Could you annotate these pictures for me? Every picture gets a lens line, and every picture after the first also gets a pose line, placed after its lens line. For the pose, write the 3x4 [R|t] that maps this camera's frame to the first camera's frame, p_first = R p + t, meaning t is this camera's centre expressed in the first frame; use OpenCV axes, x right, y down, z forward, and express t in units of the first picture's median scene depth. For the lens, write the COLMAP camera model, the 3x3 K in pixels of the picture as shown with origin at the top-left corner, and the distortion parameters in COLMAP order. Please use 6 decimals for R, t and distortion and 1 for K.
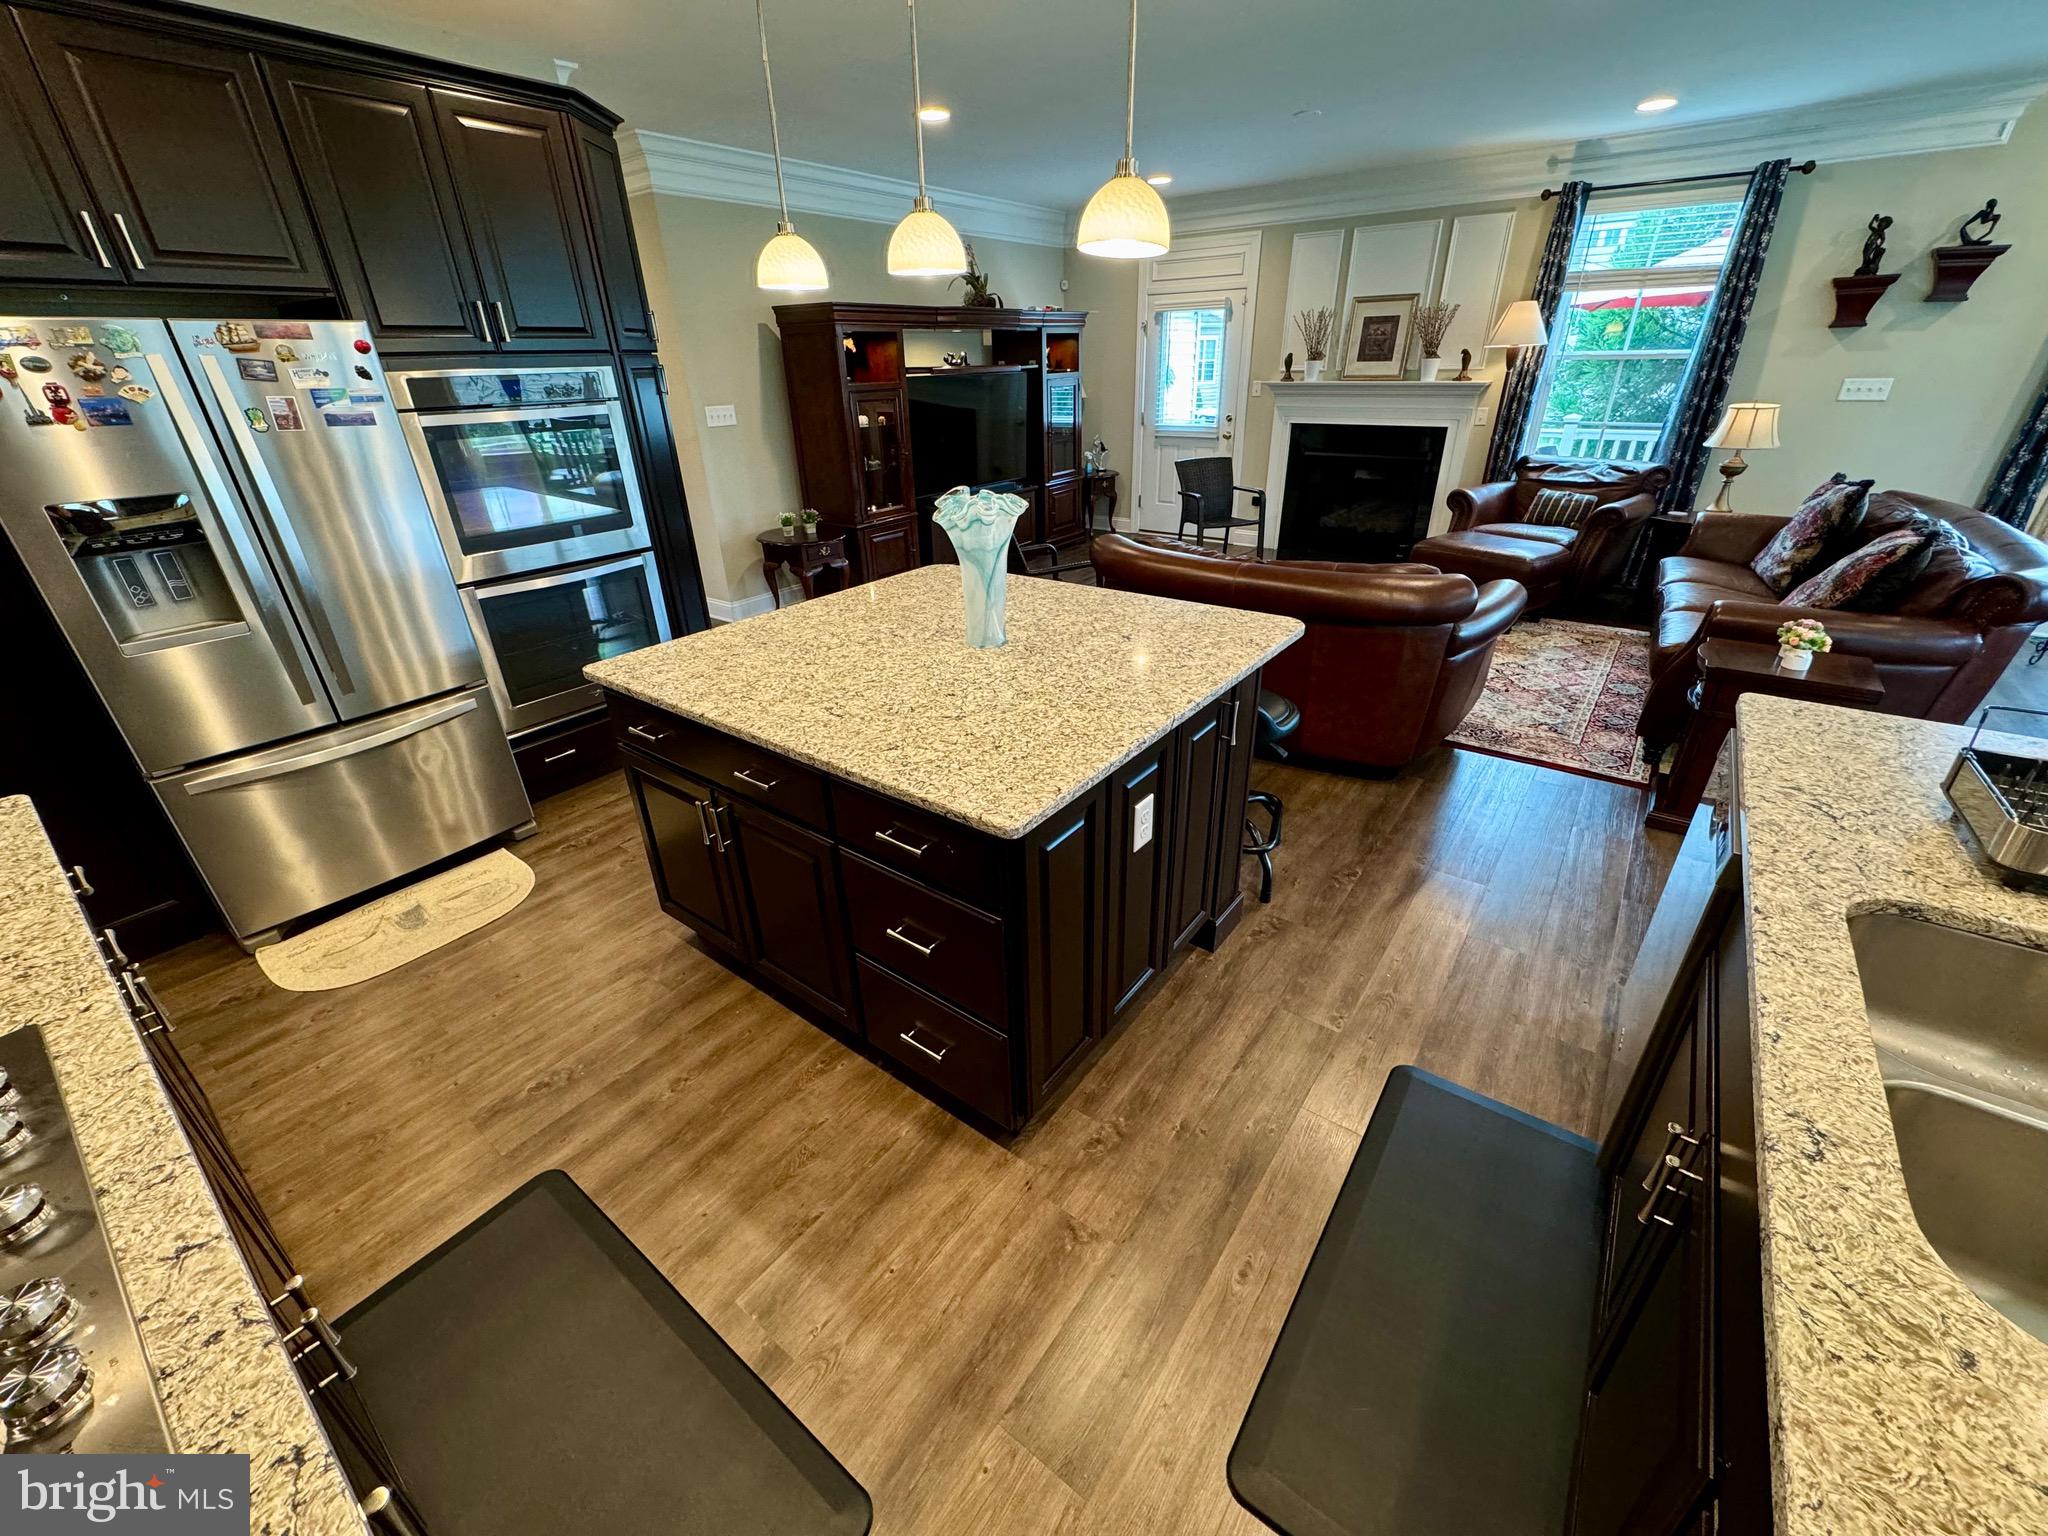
lens RADIAL K [[817.0, 0, 1024.3], [0, 817.0, 762.2], [0, 0, 1]] dist [-0.002073, 0.000482]
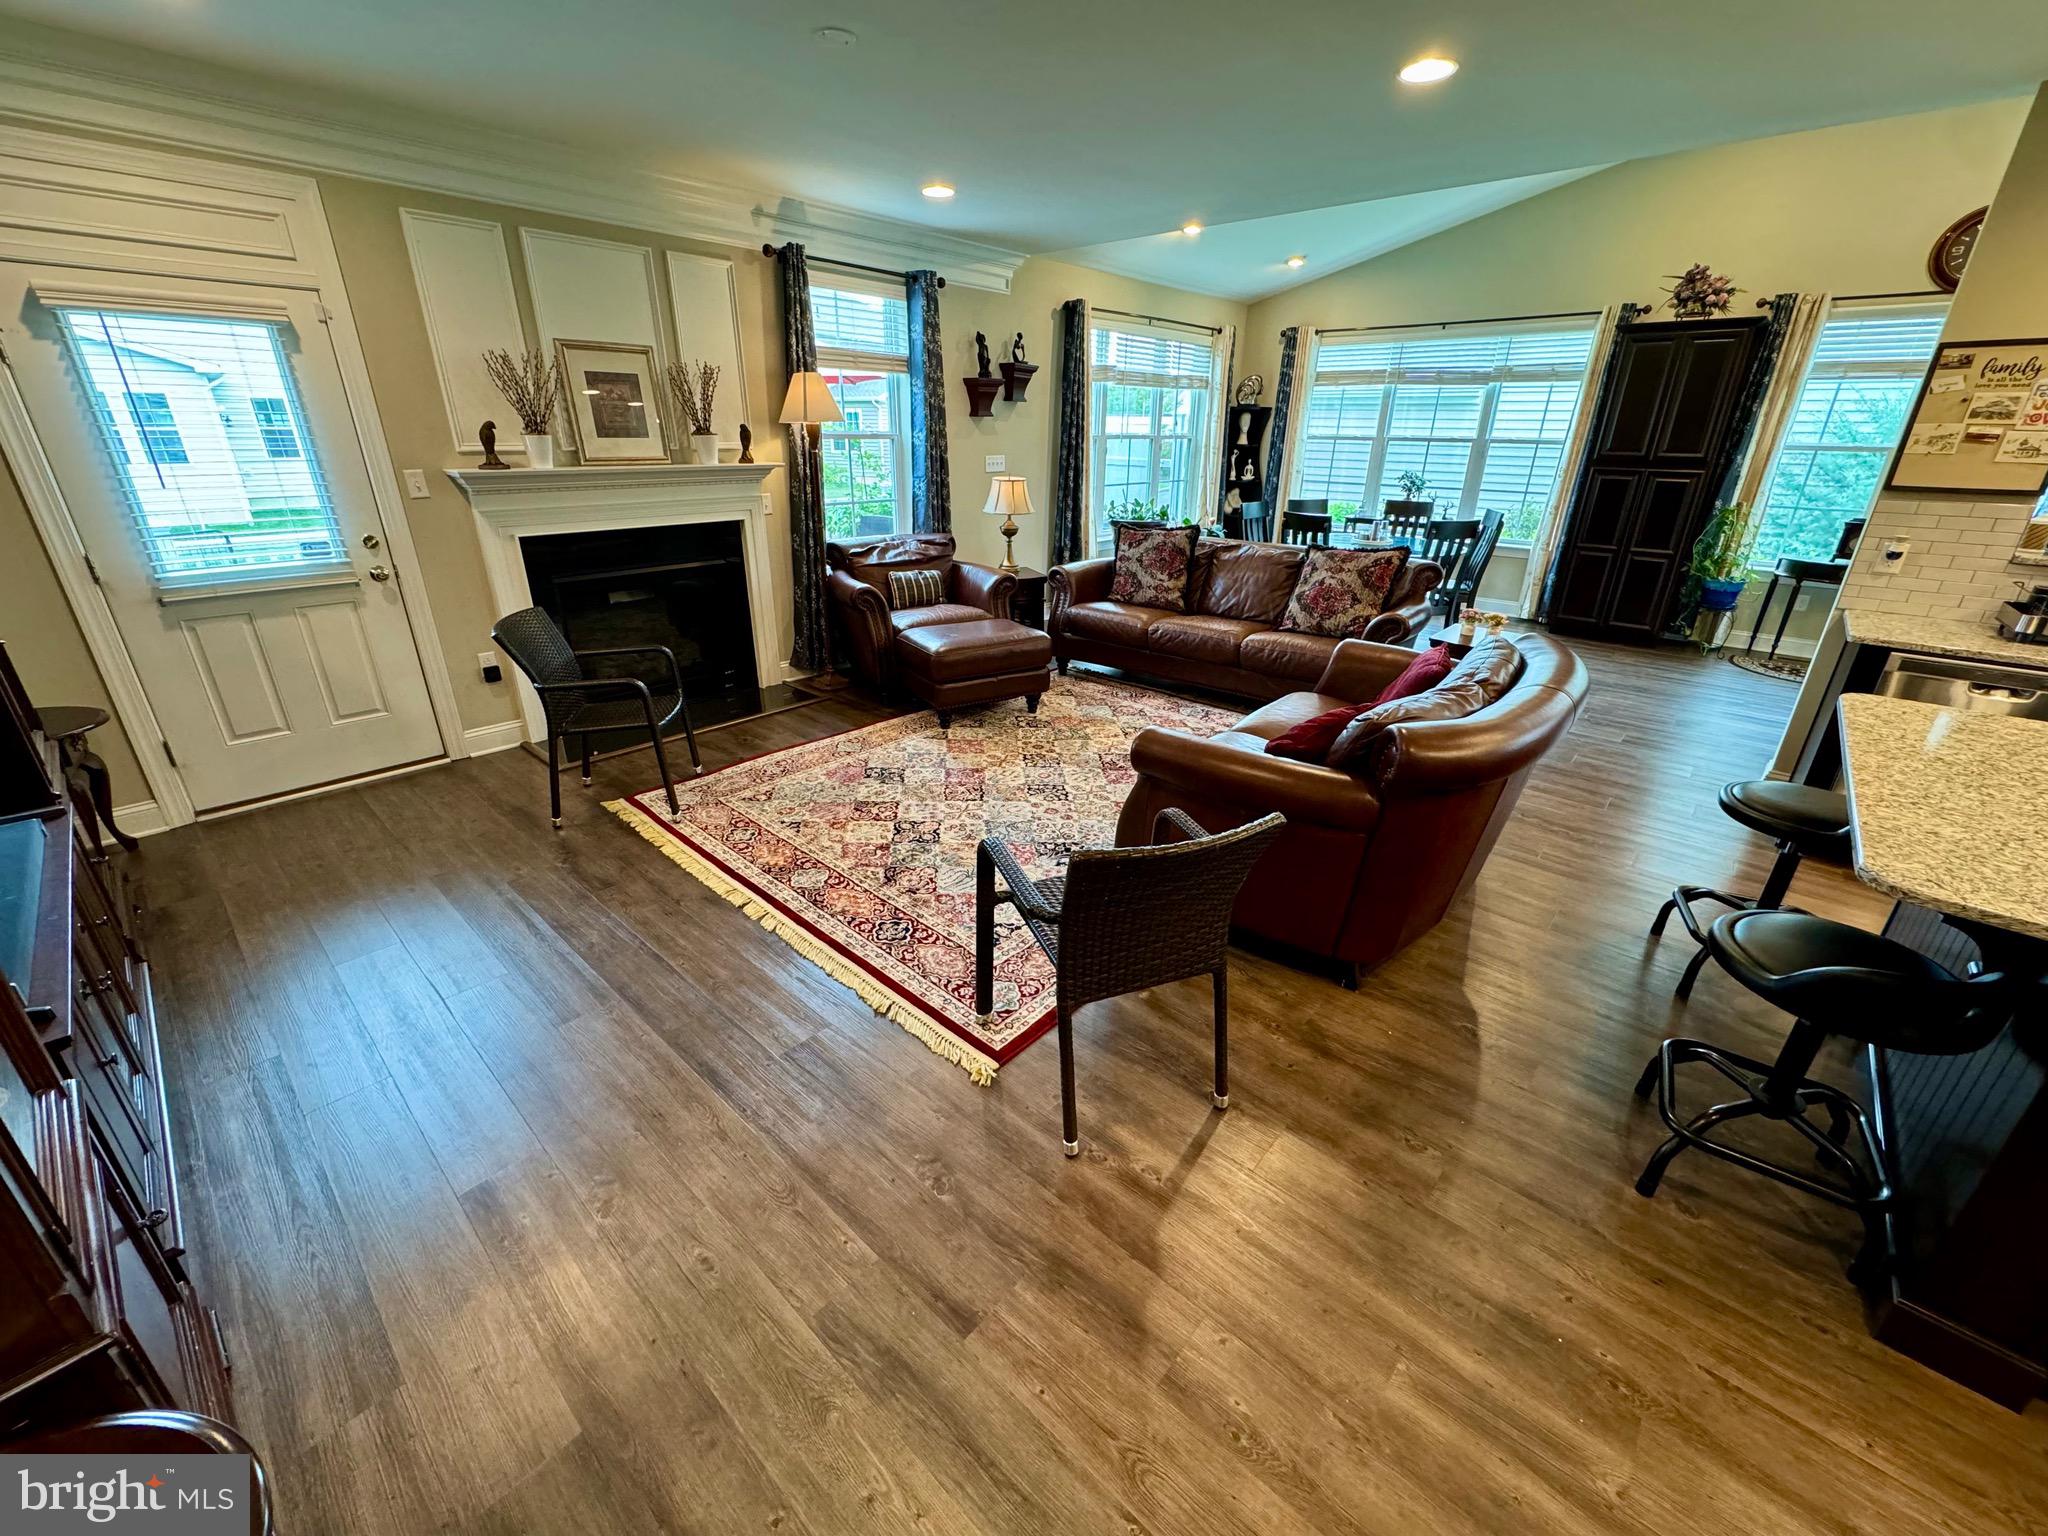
lens RADIAL K [[813.0, 0, 1025.1], [0, 813.0, 762.0], [0, 0, 1]] dist [-0.000457, 0.000071]
pose [[0.083492, -0.357927, 0.930009, -0.343873], [0.431292, 0.854309, 0.290074, -0.404117], [-0.898341, 0.376887, 0.225699, 0.838872]]
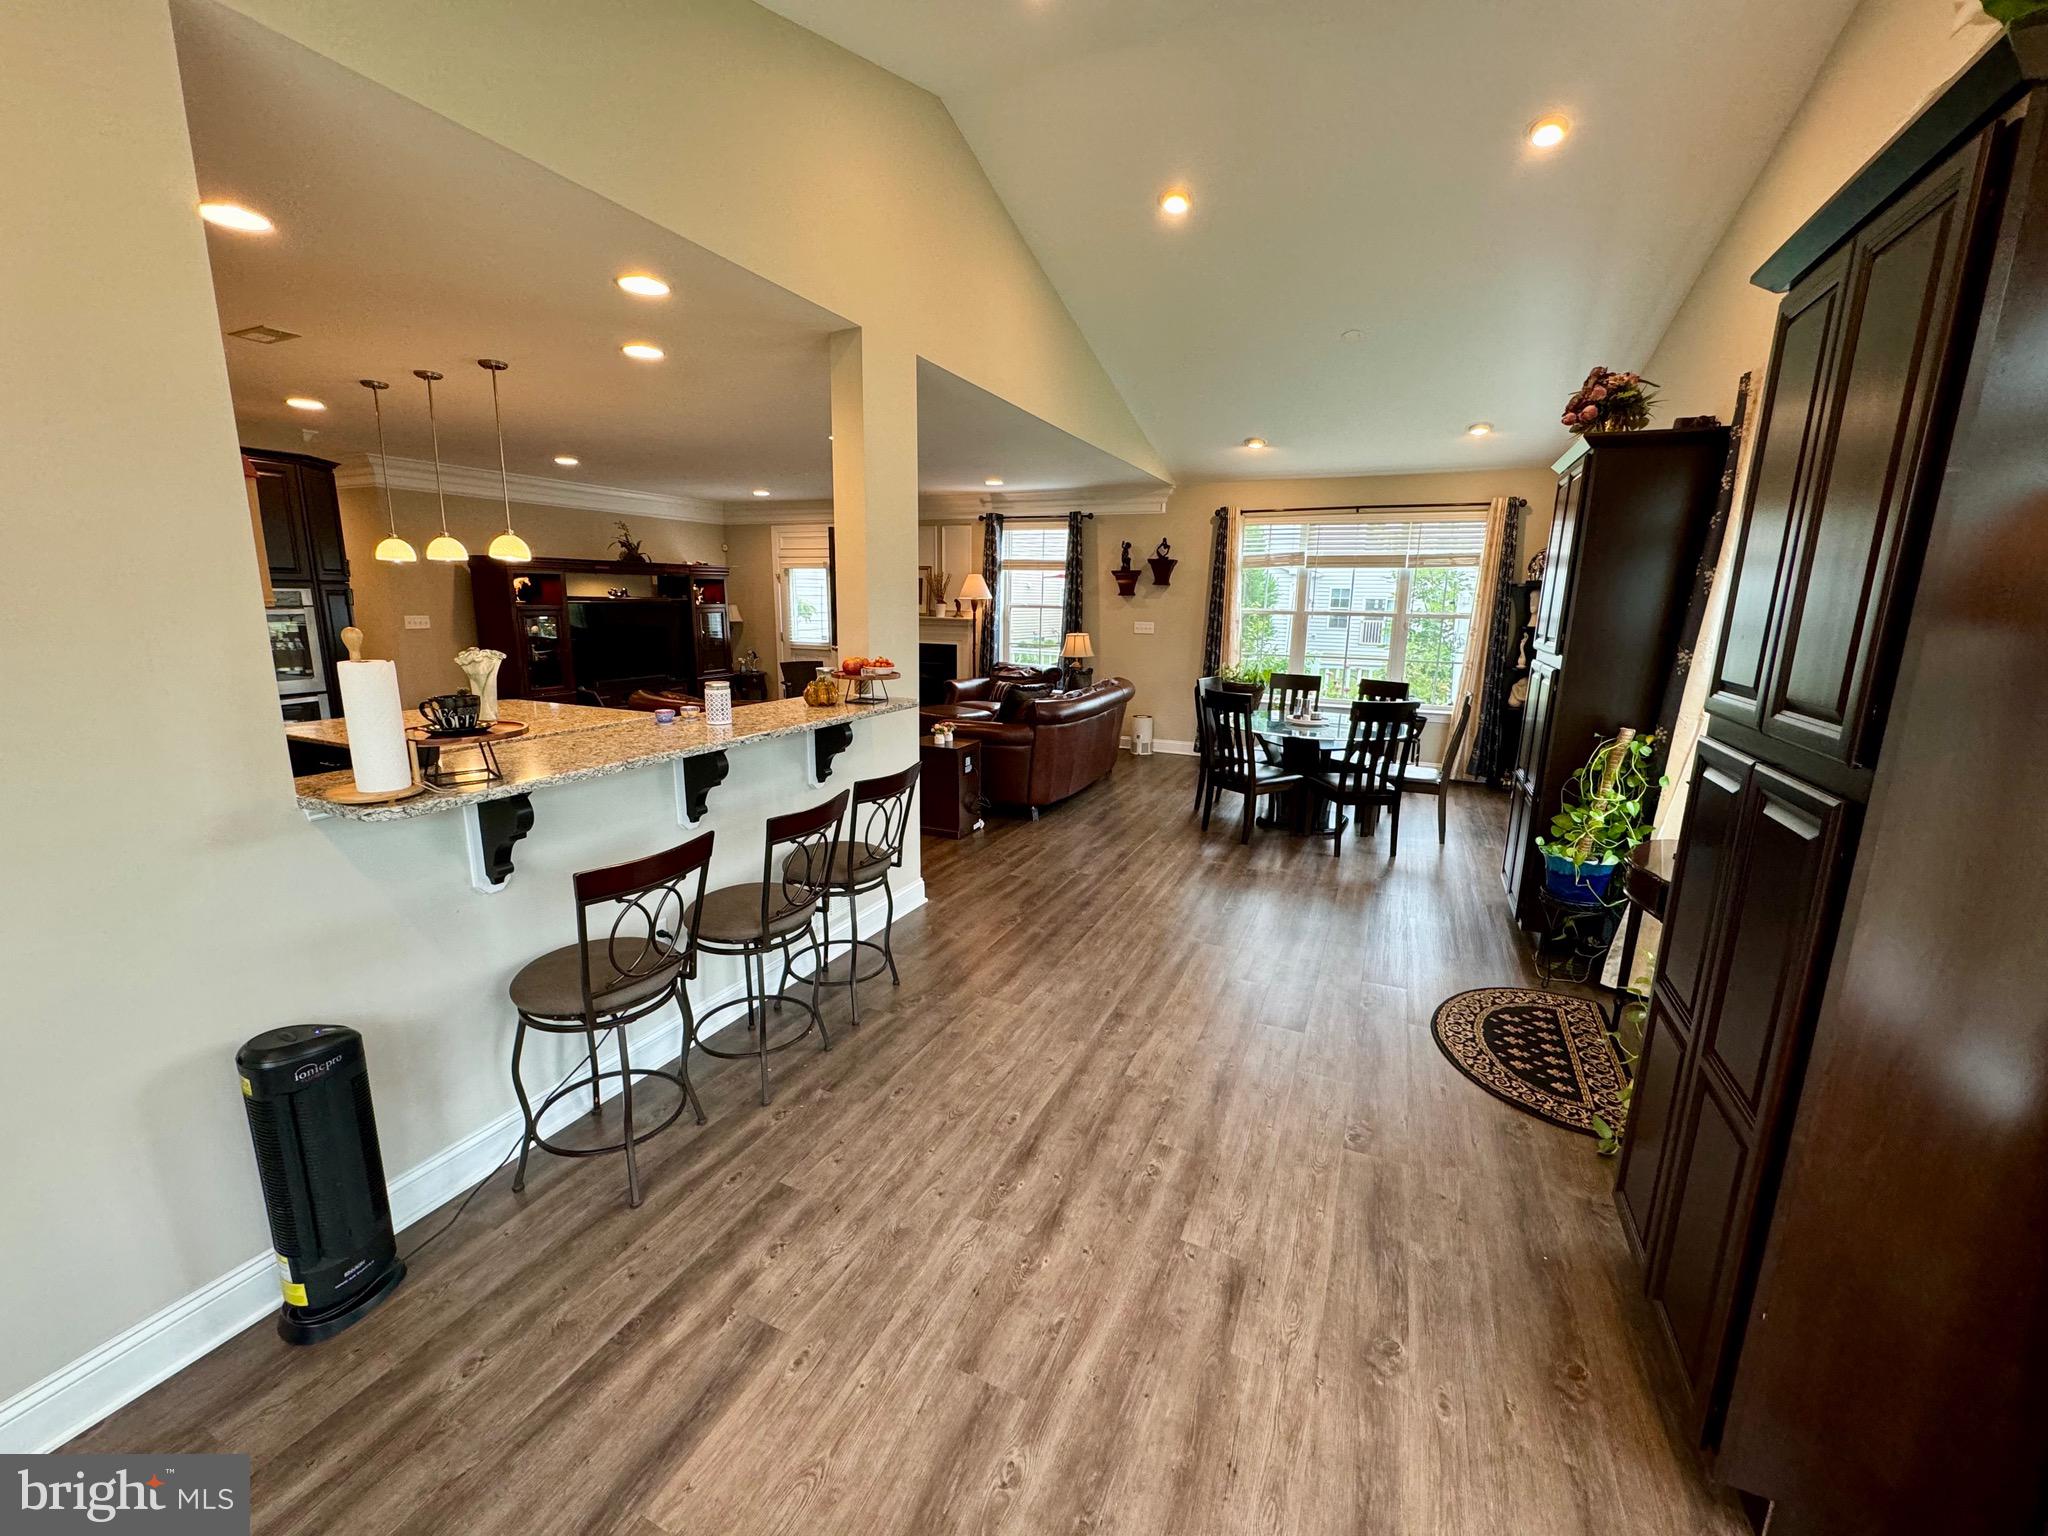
lens RADIAL K [[817.0, 0, 1024.3], [0, 817.0, 762.2], [0, 0, 1]] dist [-0.002073, 0.000482]
pose [[0.976362, -0.005417, 0.216072, 0.386640], [0.060796, 0.966206, -0.250498, 0.256384], [-0.207413, 0.257713, 0.943697, -0.552816]]
